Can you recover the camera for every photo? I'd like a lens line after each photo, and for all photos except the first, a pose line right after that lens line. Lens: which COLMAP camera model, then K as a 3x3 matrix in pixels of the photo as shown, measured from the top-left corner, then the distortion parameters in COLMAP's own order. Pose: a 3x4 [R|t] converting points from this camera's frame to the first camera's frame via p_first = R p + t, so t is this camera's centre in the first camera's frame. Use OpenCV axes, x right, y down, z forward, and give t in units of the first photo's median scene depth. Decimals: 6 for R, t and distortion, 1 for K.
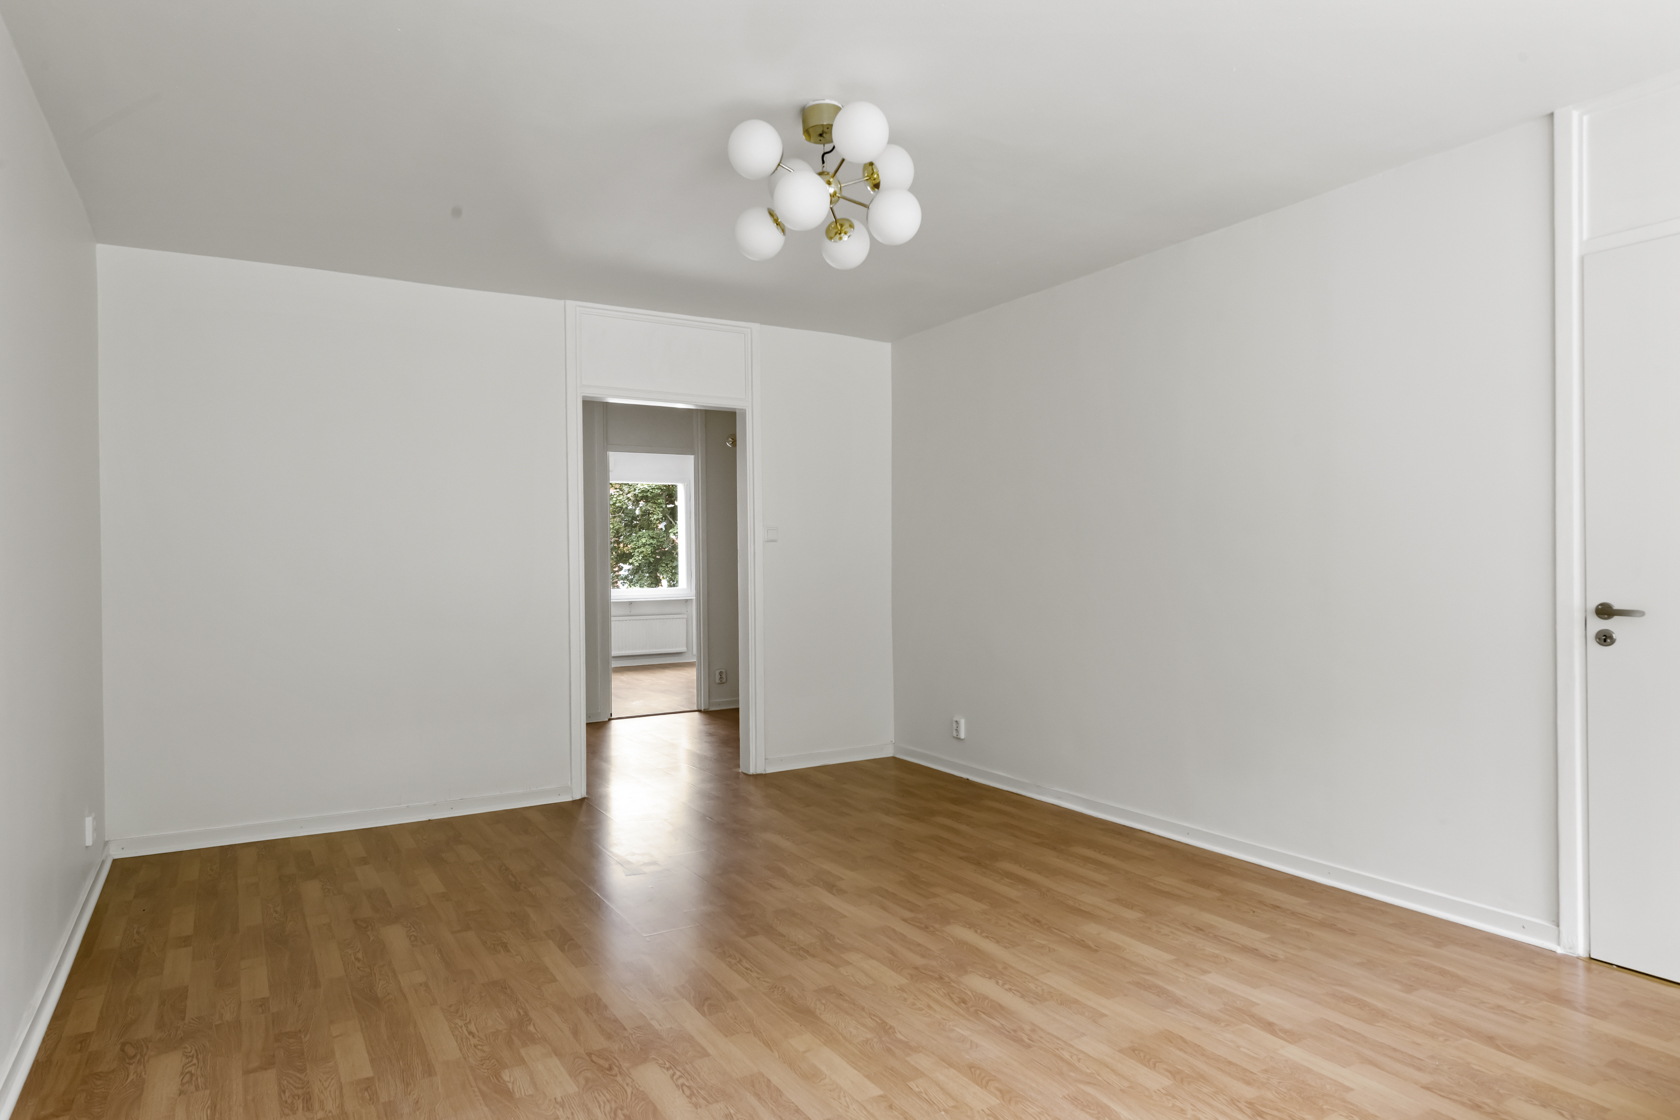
lens RADIAL K [[1009.5, 0, 840.0], [0, 1009.5, 560.0], [0, 0, 1]] dist [0.003473, 0.000252]
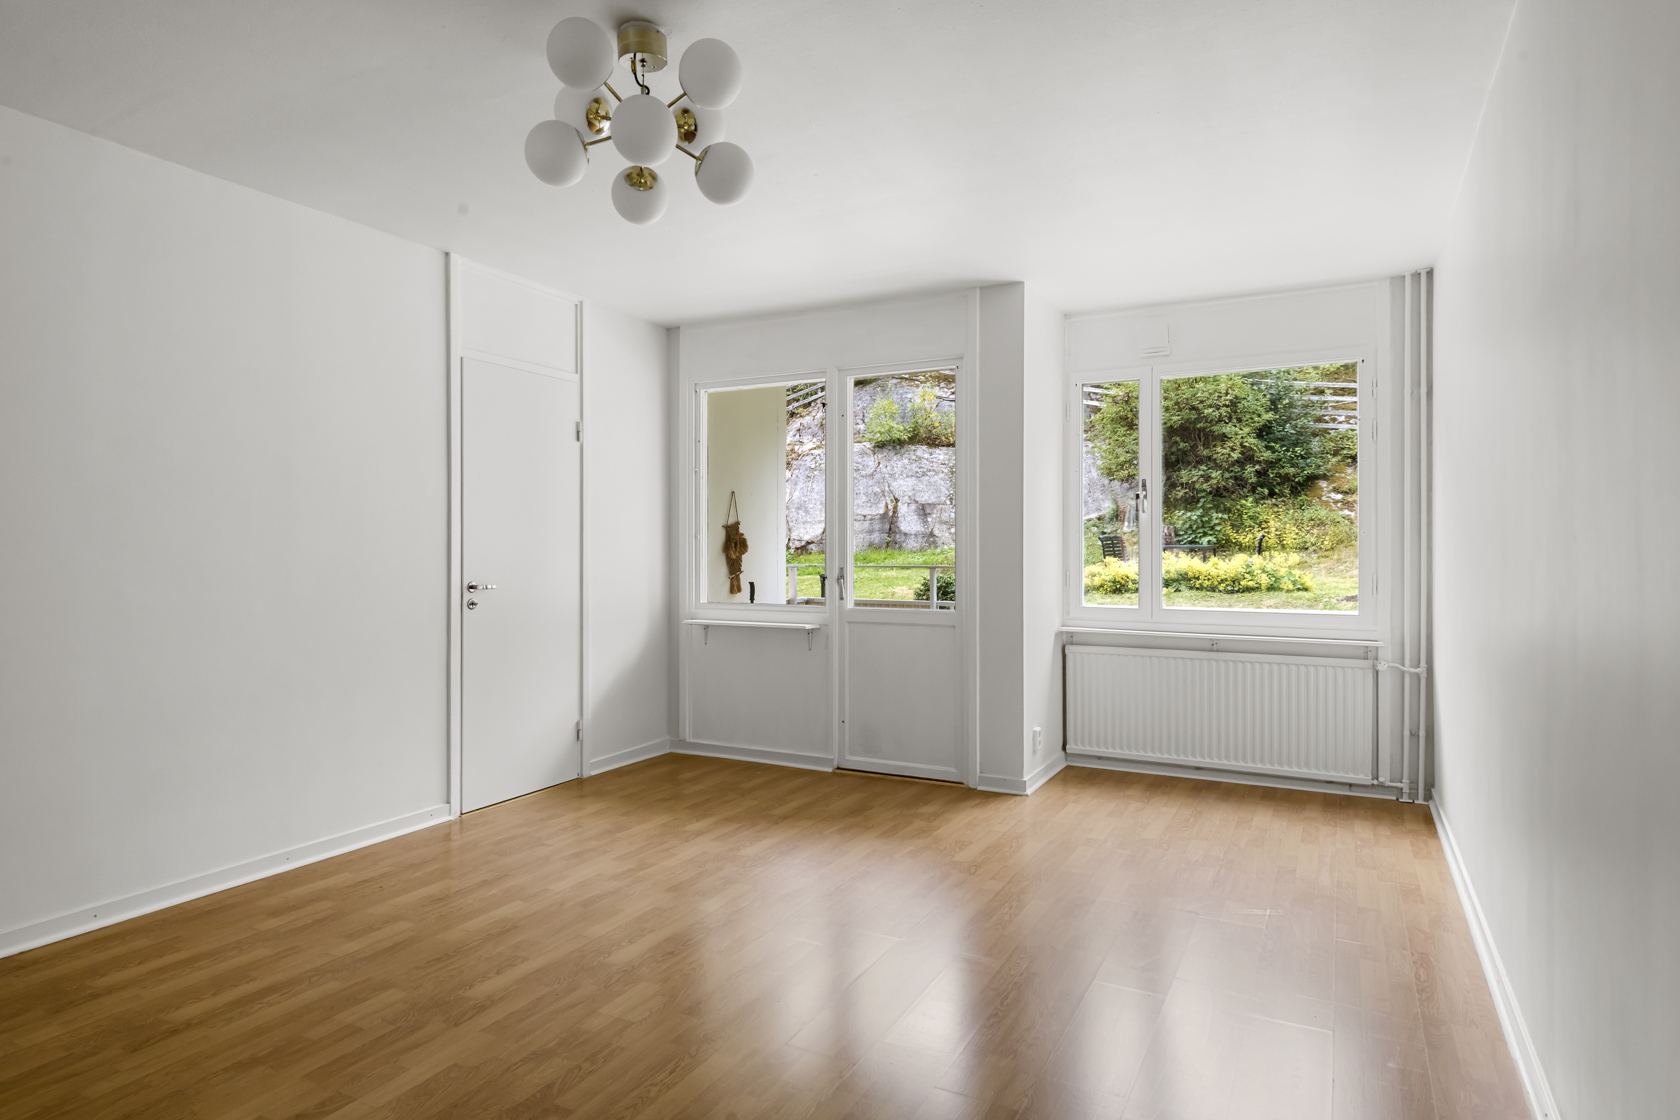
lens RADIAL K [[954.6, 0, 824.0], [0, 954.6, 554.7], [0, 0, 1]] dist [0.024460, -0.000759]
pose [[-0.510286, 0.004414, 0.859993, -0.754345], [0.006043, 0.999981, -0.001547, 0.006462], [-0.859983, 0.004407, -0.510303, 1.215790]]
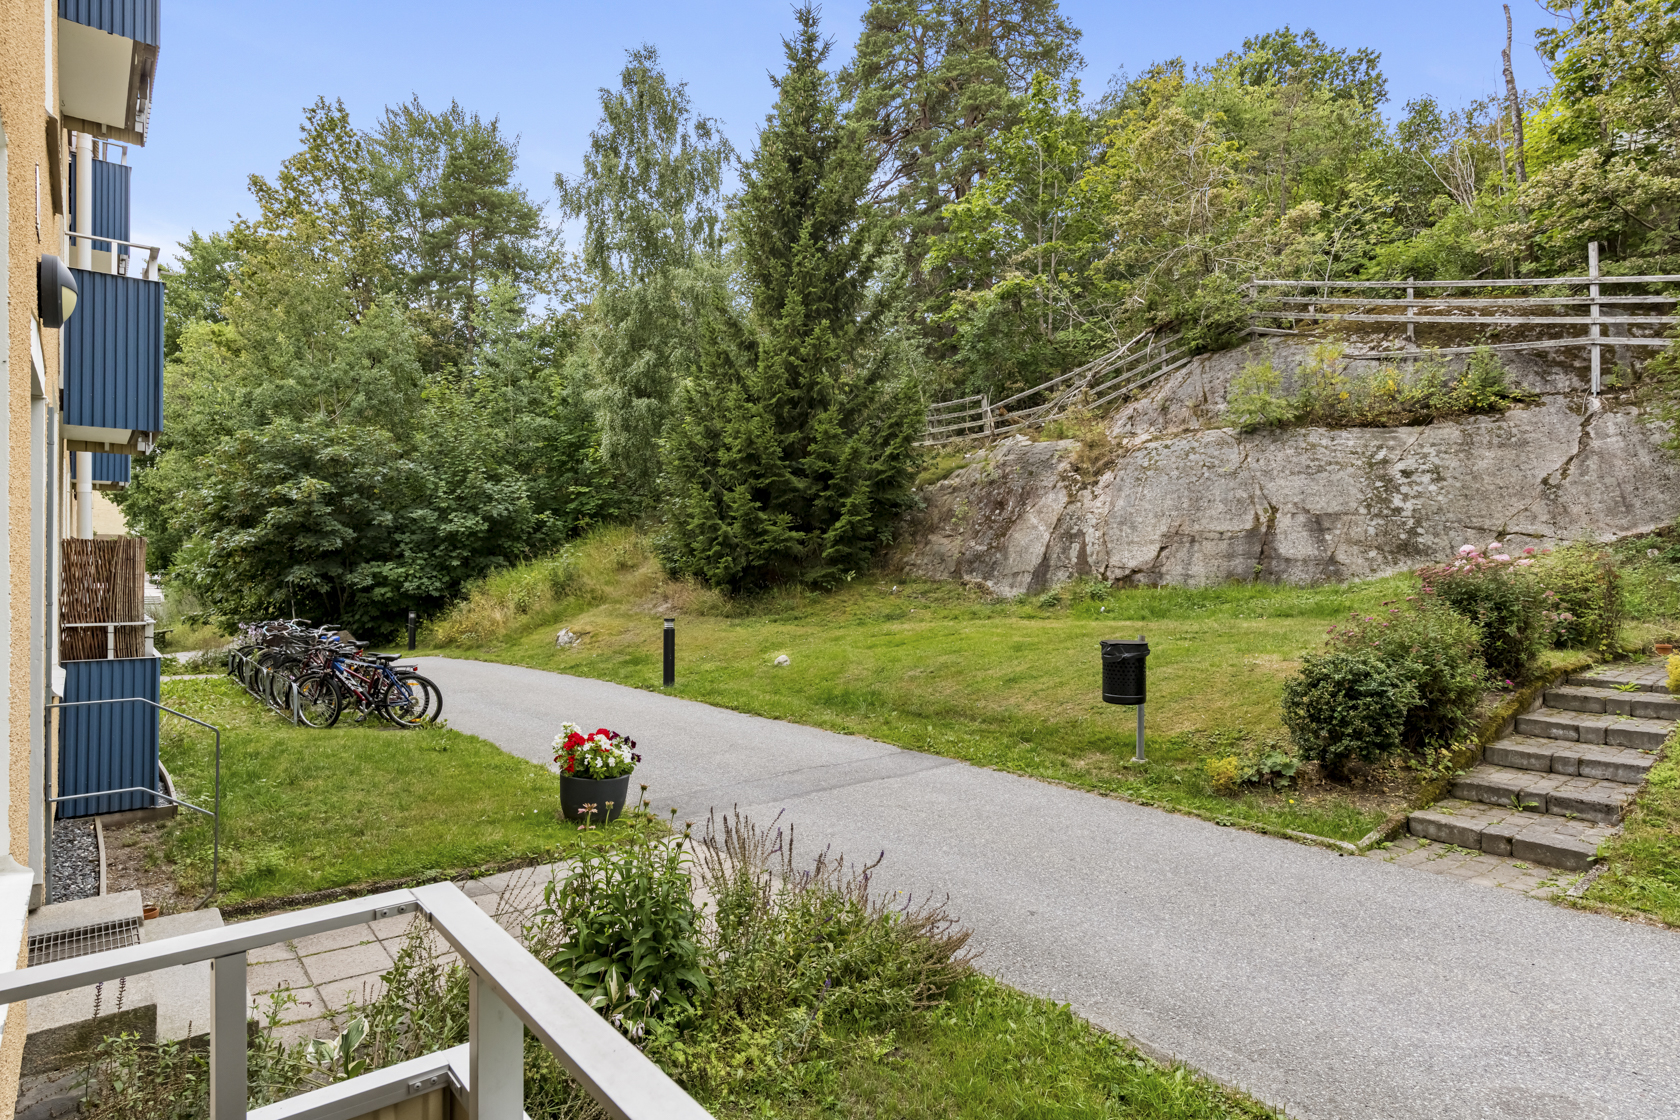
lens RADIAL K [[914.5, 0, 840.0], [0, 914.5, 560.0], [0, 0, 1]] dist [0.020730, -0.000262]
pose [[-0.143931, 0.013531, 0.989495, -0.482911], [-0.002259, 0.999899, -0.014002, -0.008700], [-0.989585, -0.004251, -0.143886, 0.997989]]
